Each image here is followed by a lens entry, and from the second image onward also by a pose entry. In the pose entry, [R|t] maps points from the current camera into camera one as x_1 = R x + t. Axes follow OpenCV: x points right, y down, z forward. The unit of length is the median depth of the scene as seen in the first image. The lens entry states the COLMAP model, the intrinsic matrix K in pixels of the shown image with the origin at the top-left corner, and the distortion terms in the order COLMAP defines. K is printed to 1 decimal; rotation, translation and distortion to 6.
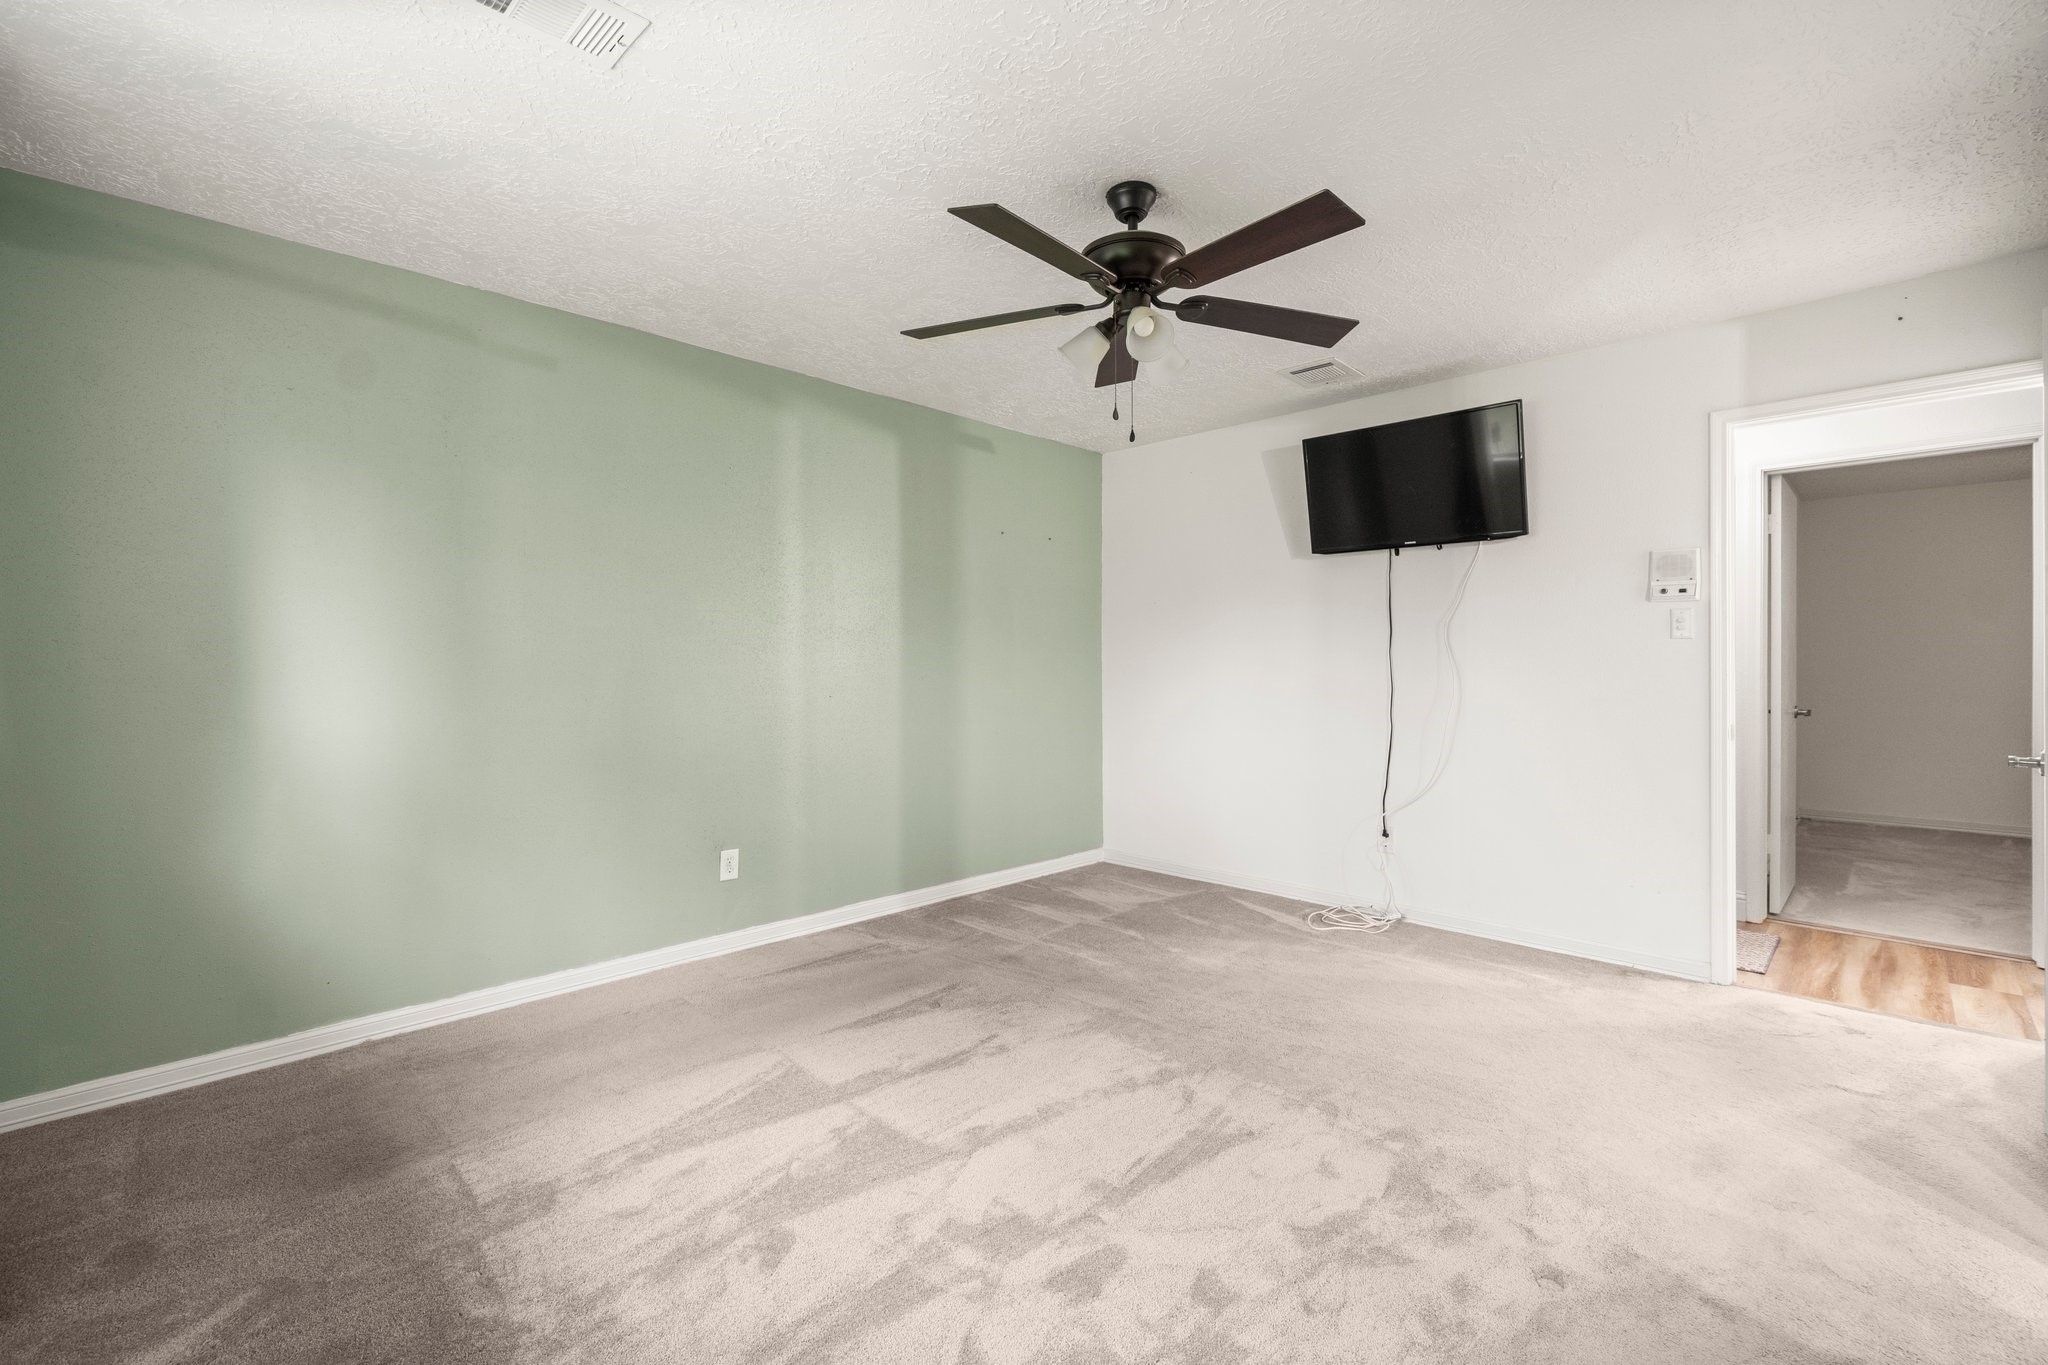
lens RADIAL K [[889.8, 0, 1009.1], [0, 889.8, 671.5], [0, 0, 1]] dist [-0.003713, 0.000820]
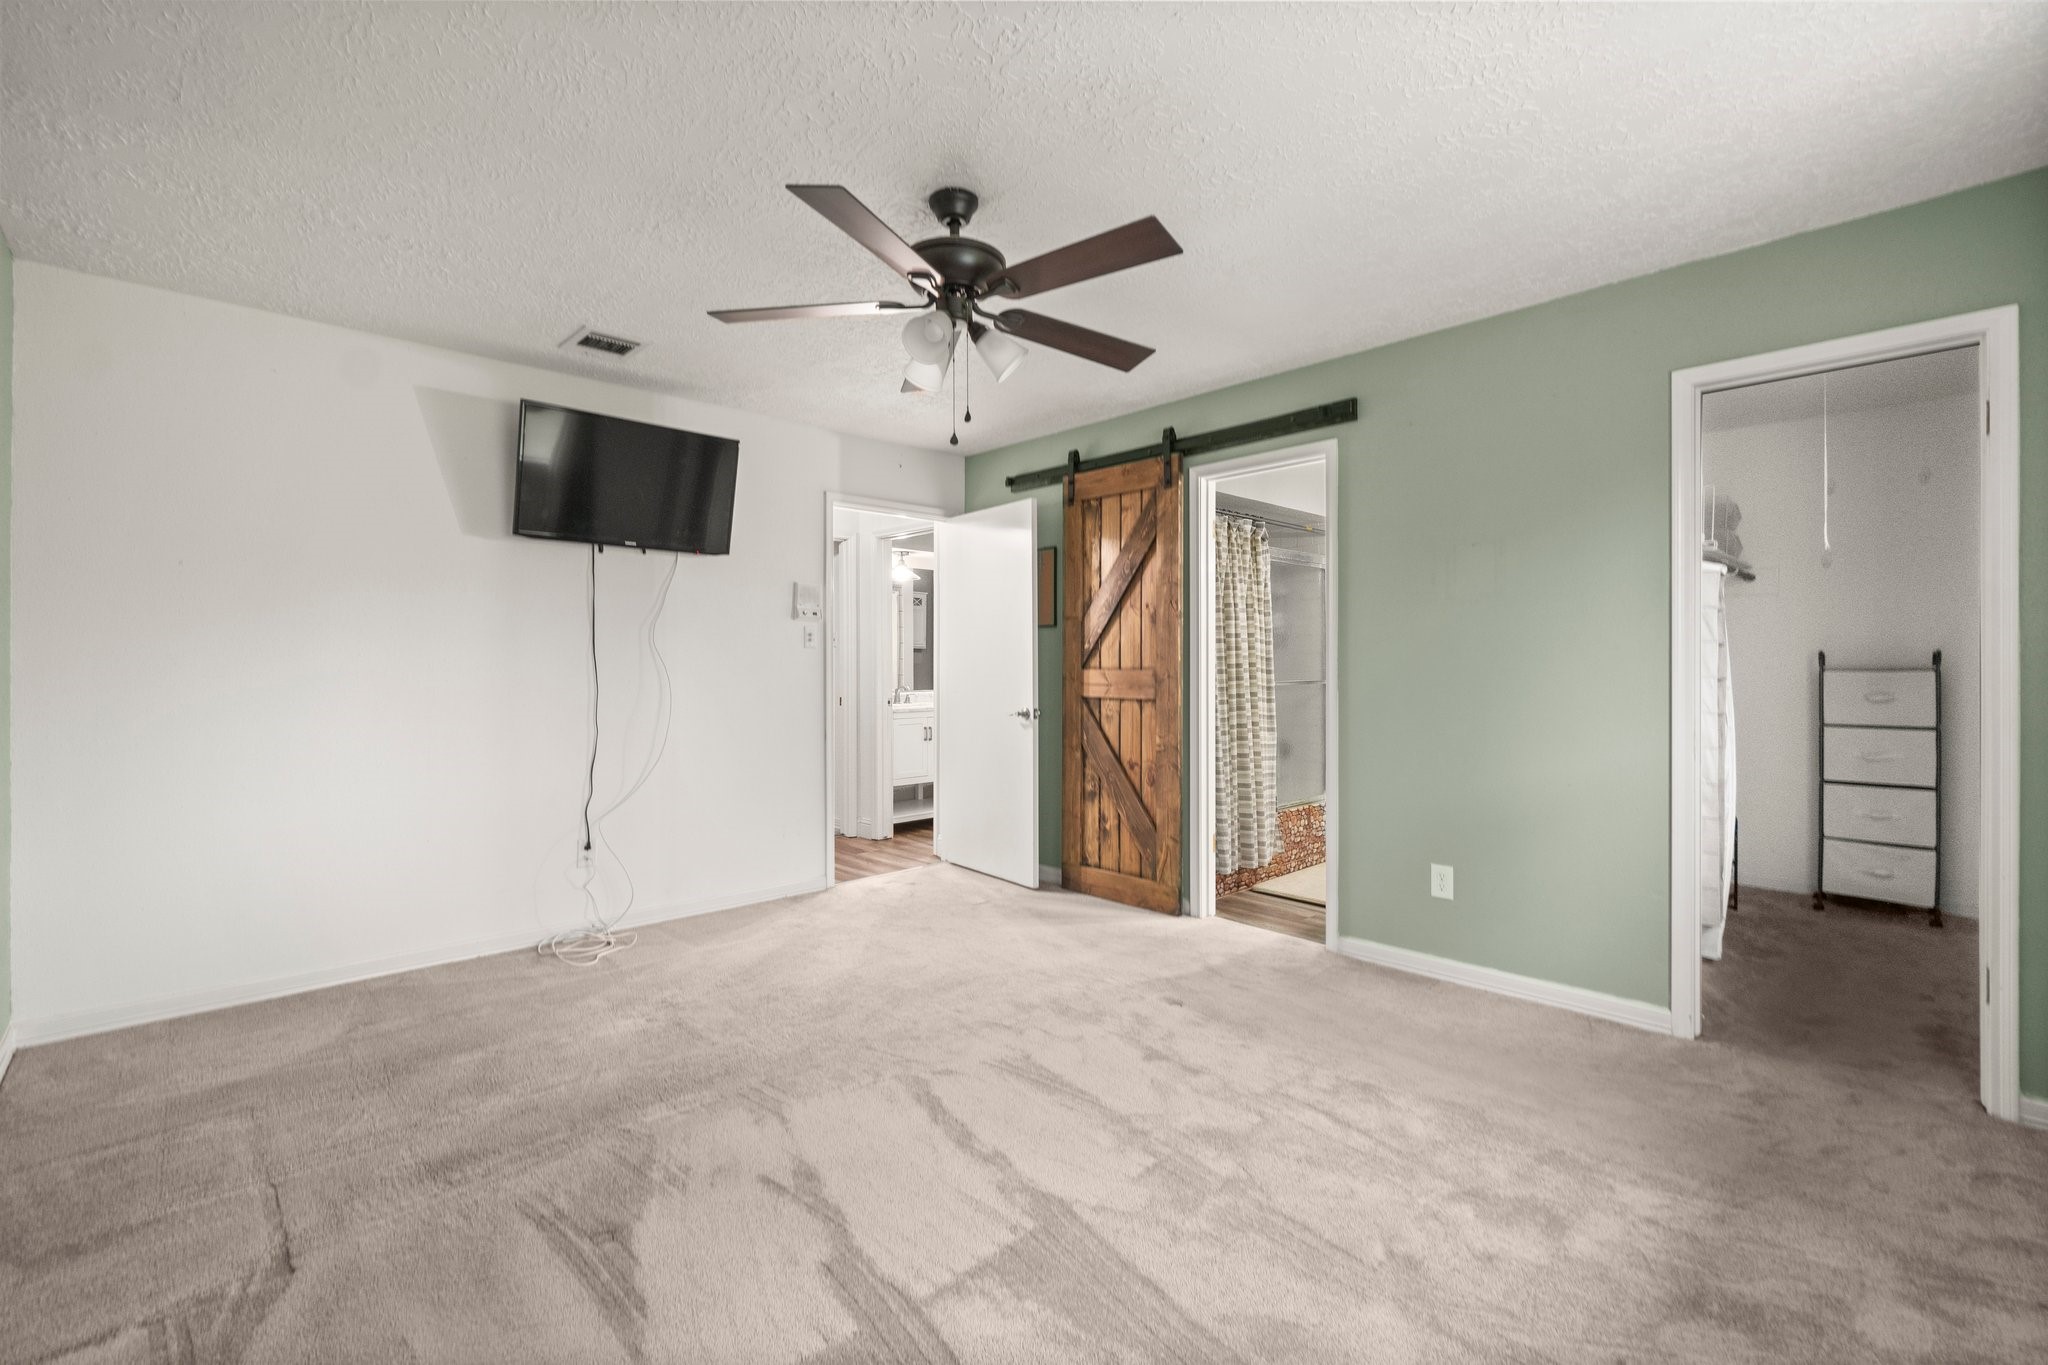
lens RADIAL K [[889.8, 0, 1009.1], [0, 889.8, 671.5], [0, 0, 1]] dist [-0.003713, 0.000820]
pose [[0.030459, -0.008662, 0.999498, -0.624454], [0.006310, 0.999944, 0.008473, -0.009456], [-0.999516, 0.006048, 0.030512, 0.654440]]
